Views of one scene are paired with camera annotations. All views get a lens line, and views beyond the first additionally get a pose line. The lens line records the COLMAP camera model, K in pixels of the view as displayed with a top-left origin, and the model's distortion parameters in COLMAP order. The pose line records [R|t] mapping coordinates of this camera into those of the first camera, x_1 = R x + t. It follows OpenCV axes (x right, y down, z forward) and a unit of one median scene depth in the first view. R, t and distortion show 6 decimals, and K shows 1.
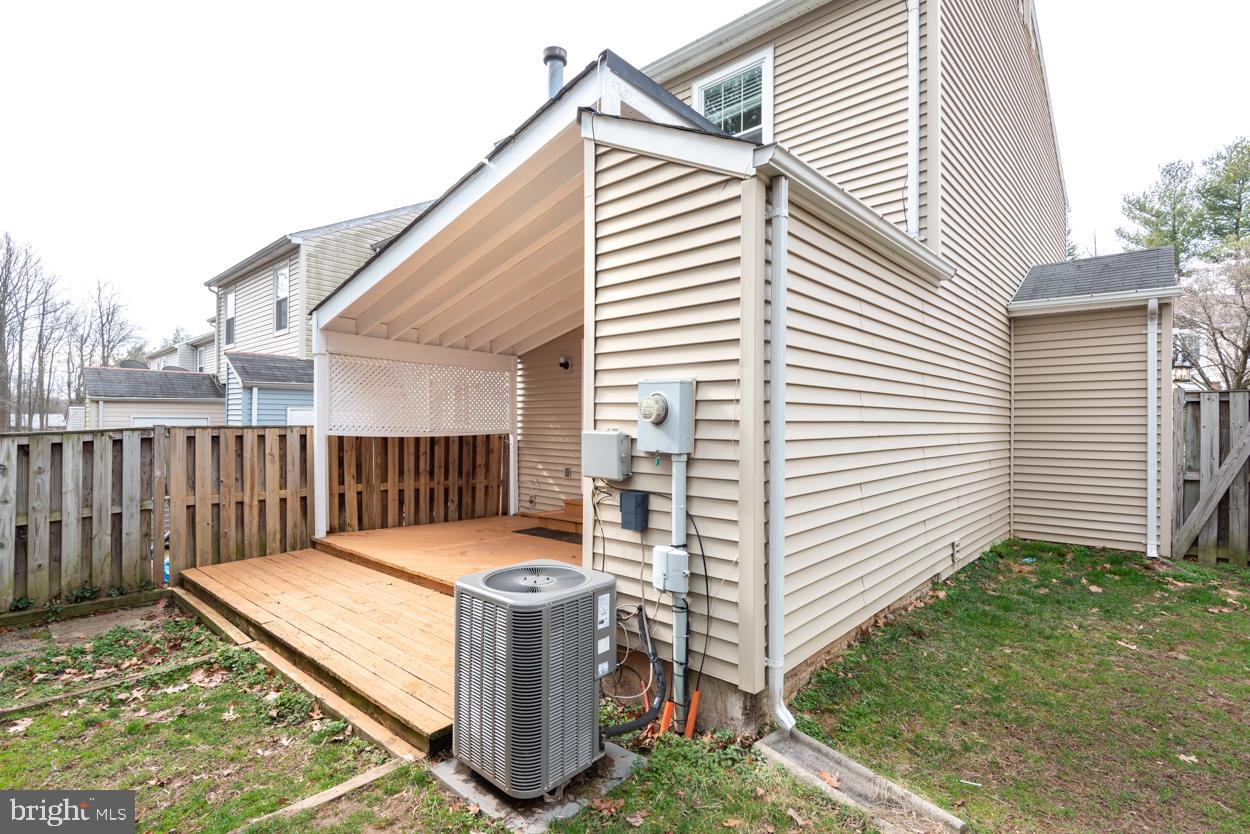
lens RADIAL K [[599.8, 0, 627.1], [0, 599.8, 420.5], [0, 0, 1]] dist [0.012728, 0.000056]
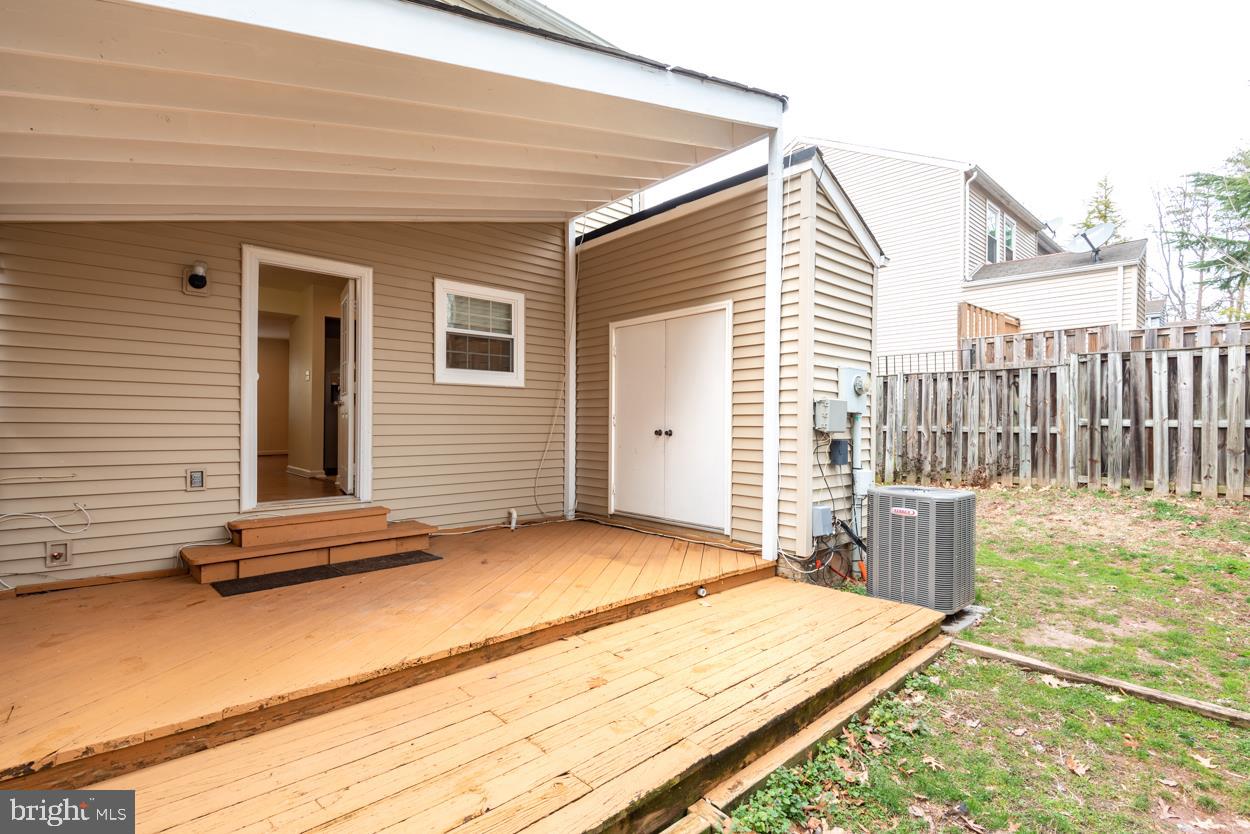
lens RADIAL K [[599.8, 0, 627.1], [0, 599.8, 420.5], [0, 0, 1]] dist [0.012728, 0.000056]
pose [[0.079138, 0.006163, 0.996845, -1.149355], [-0.004528, 0.999973, -0.005823, 0.066621], [-0.996853, -0.004053, 0.079163, 1.066511]]
